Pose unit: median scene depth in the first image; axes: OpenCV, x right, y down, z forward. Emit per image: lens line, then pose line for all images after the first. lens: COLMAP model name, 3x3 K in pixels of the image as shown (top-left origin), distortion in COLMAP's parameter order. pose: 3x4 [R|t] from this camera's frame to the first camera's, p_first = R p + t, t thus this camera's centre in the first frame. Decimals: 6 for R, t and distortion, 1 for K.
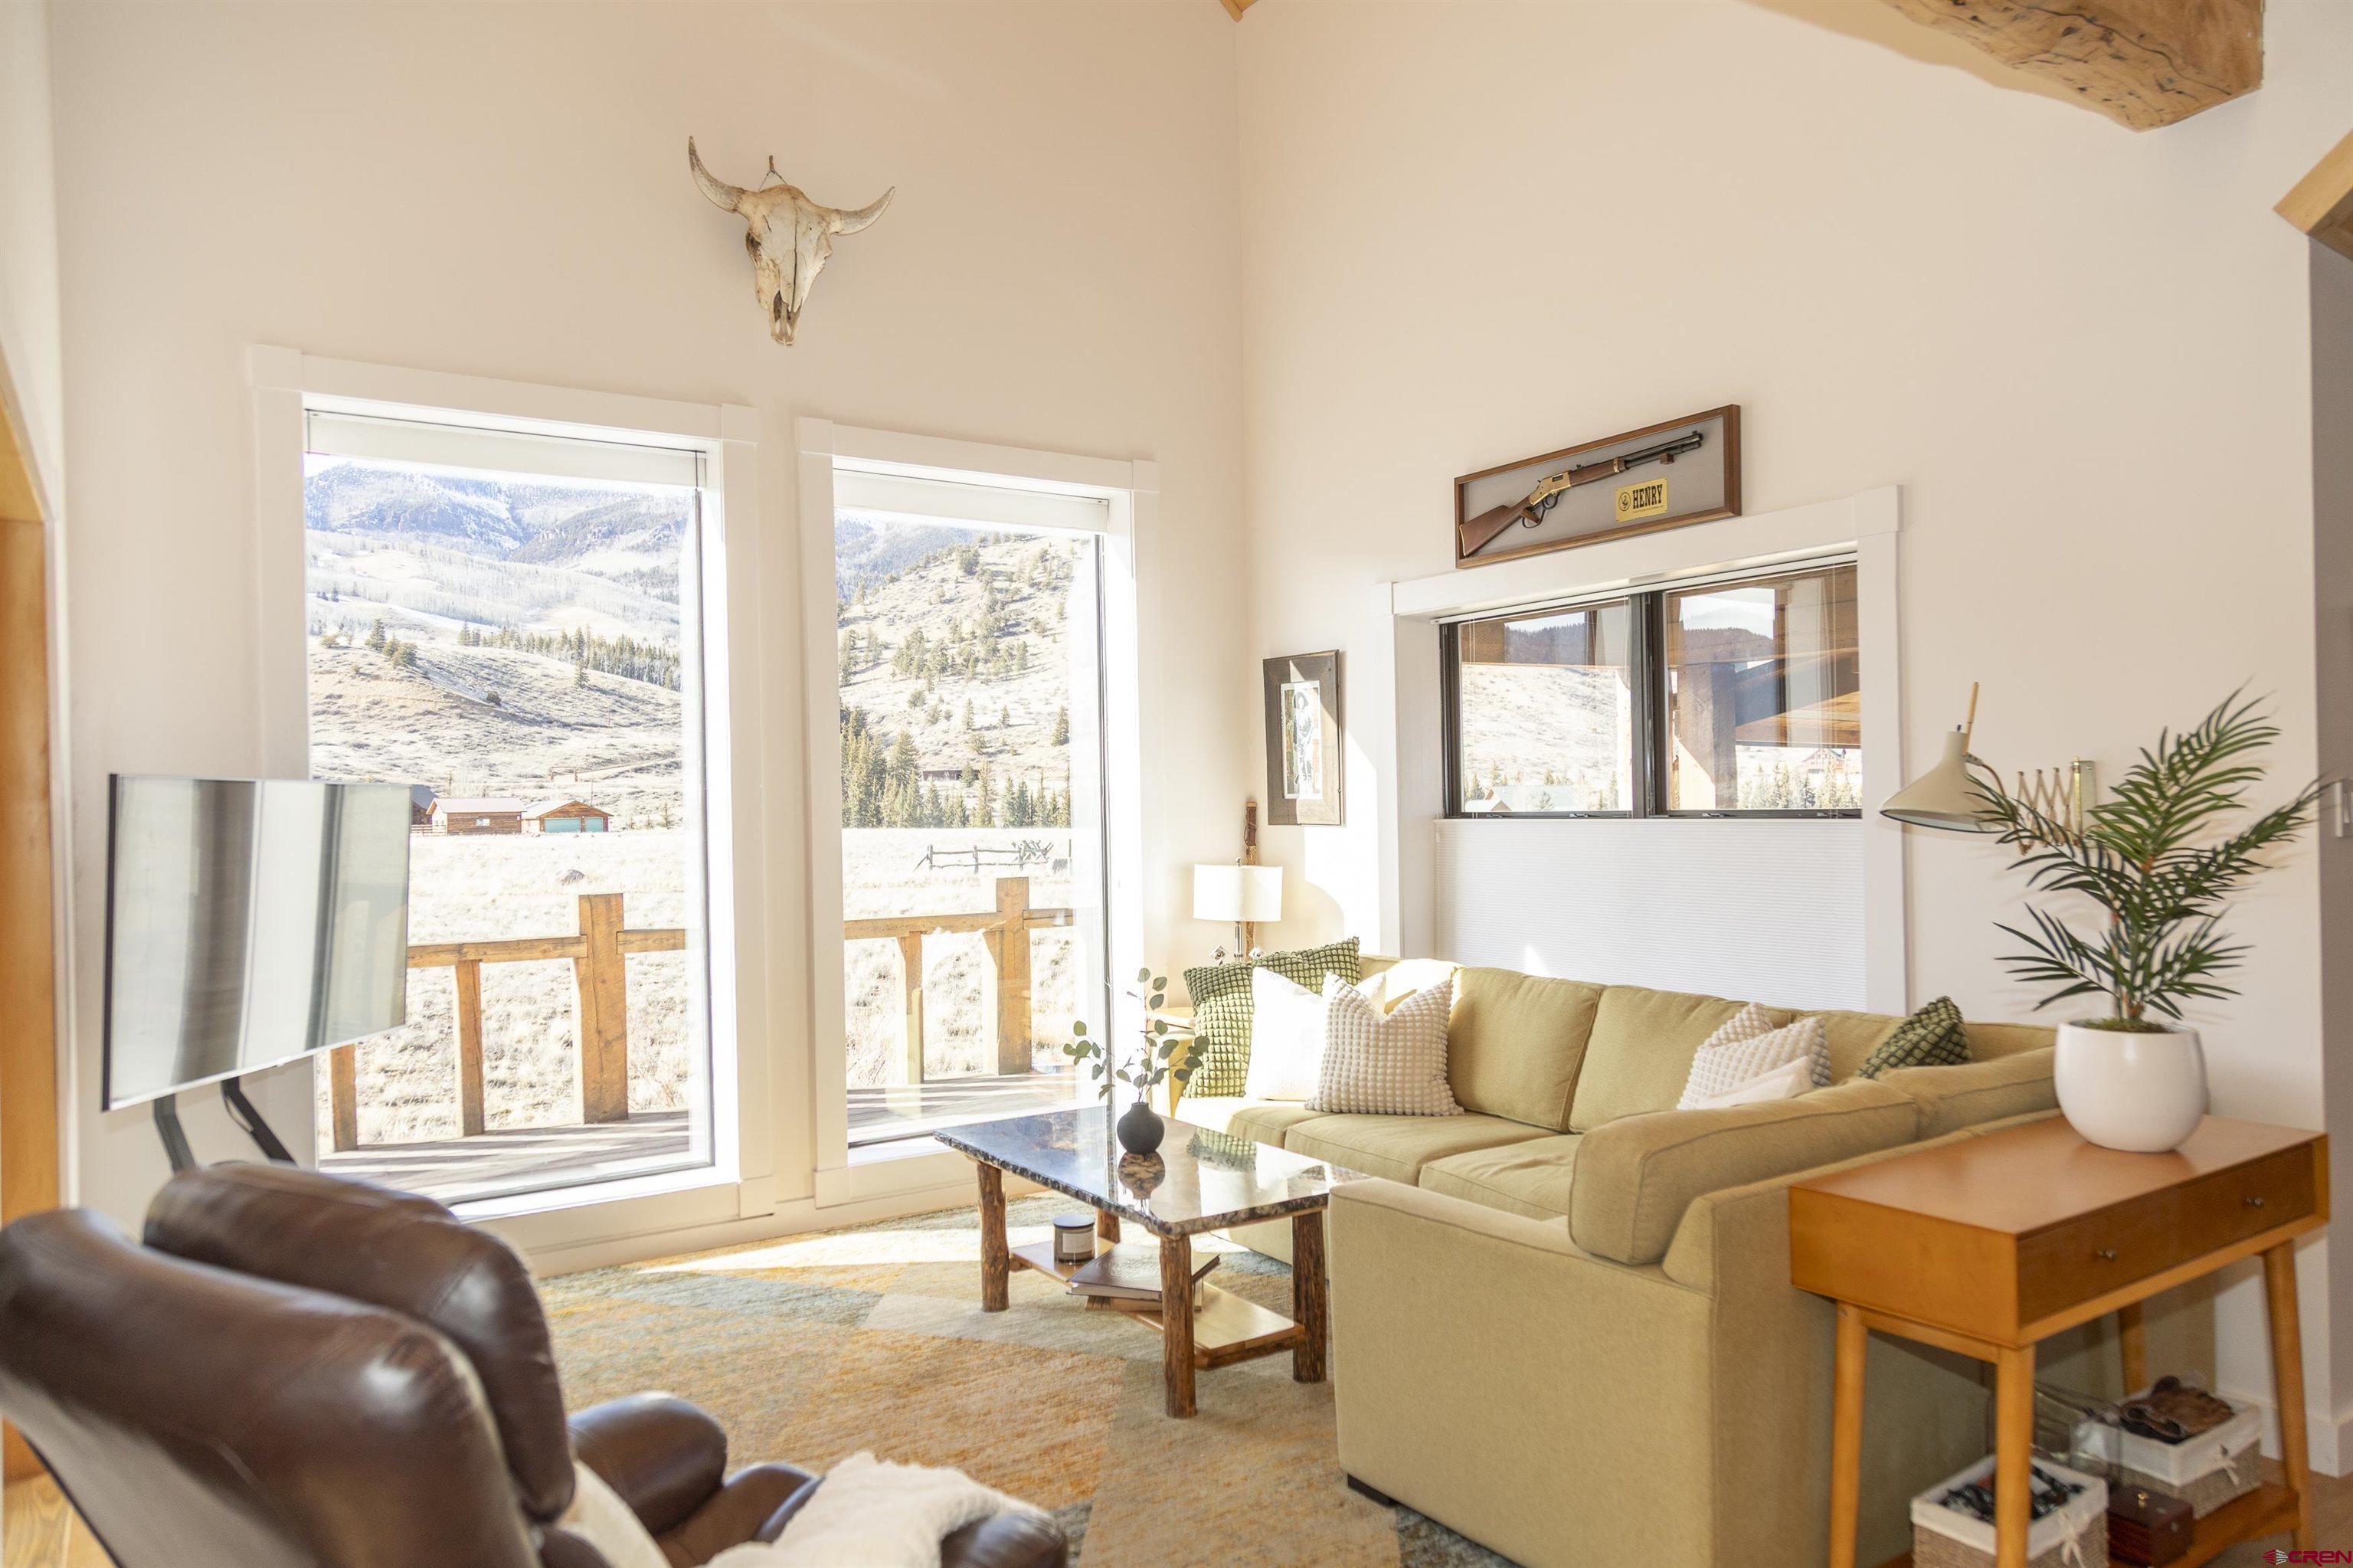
lens RADIAL K [[1535.7, 0, 1185.7], [0, 1535.7, 795.9], [0, 0, 1]] dist [0.006369, 0.002584]
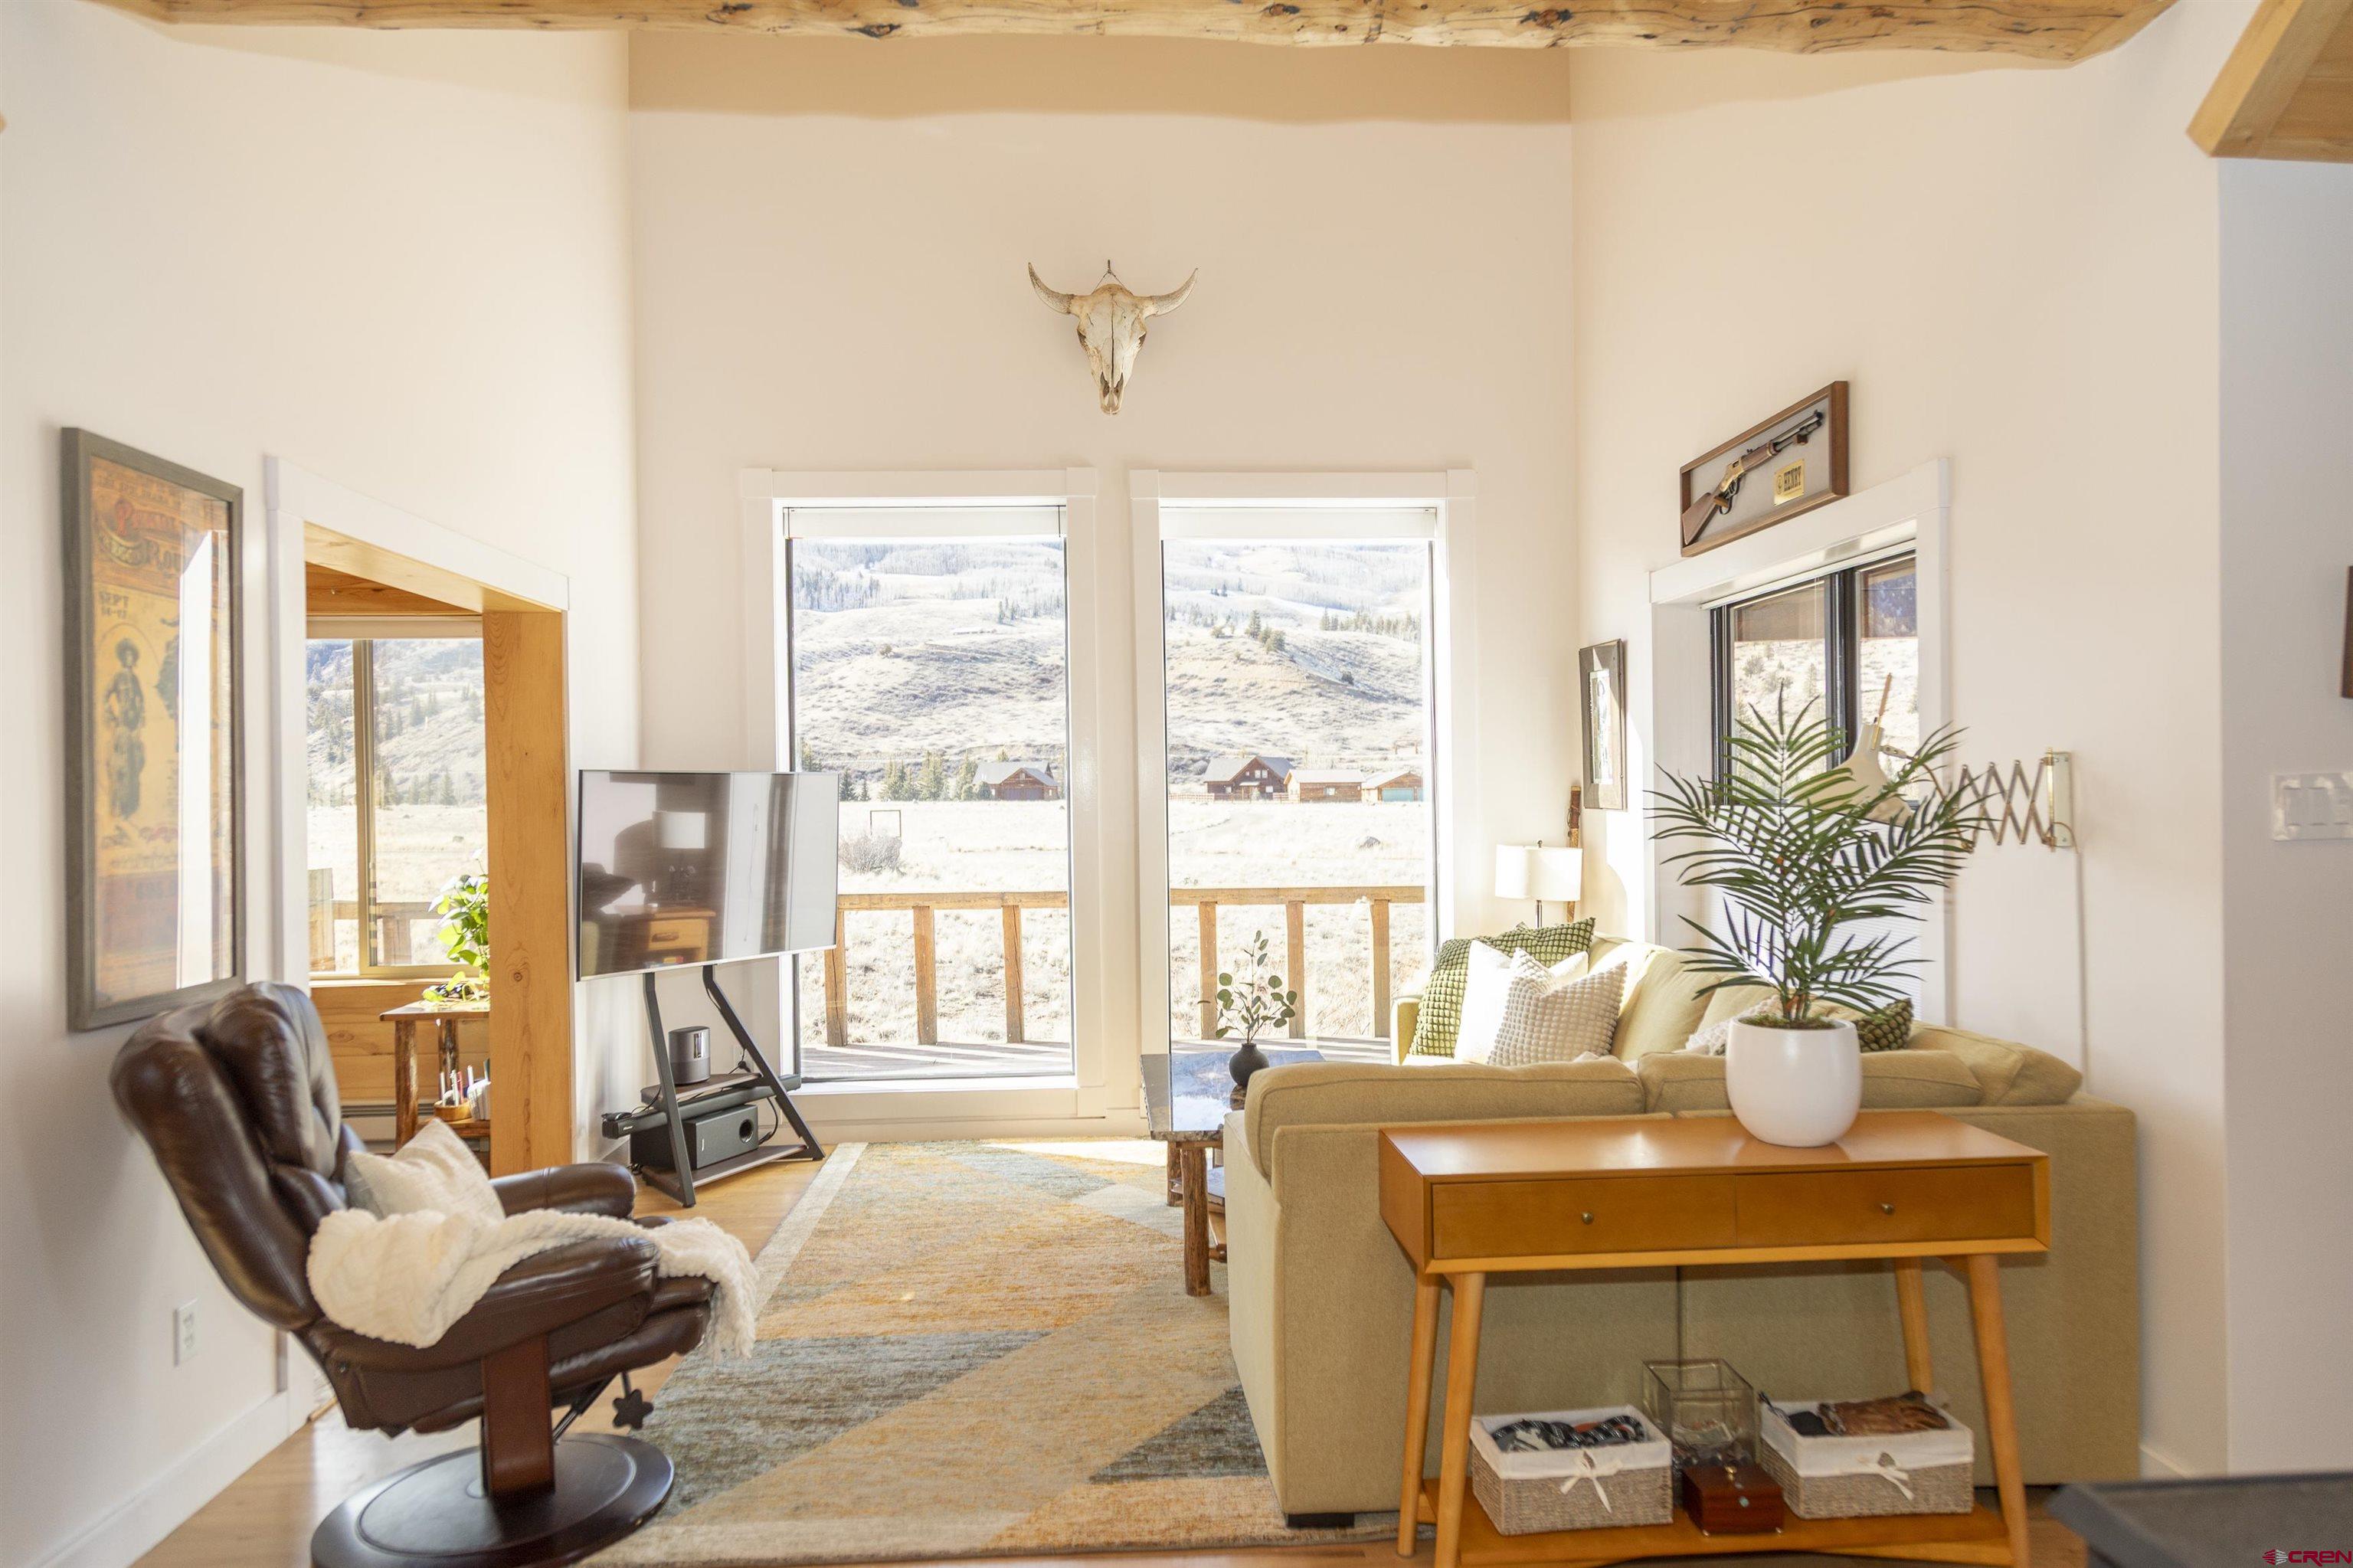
lens RADIAL K [[1535.7, 0, 1186.3], [0, 1535.7, 778.7], [0, 0, 1]] dist [0.006369, 0.002584]
pose [[0.867508, 0.003463, -0.497411, 0.408703], [0.000177, 0.999974, 0.007271, -0.010078], [0.497423, -0.006396, 0.867484, -0.040373]]
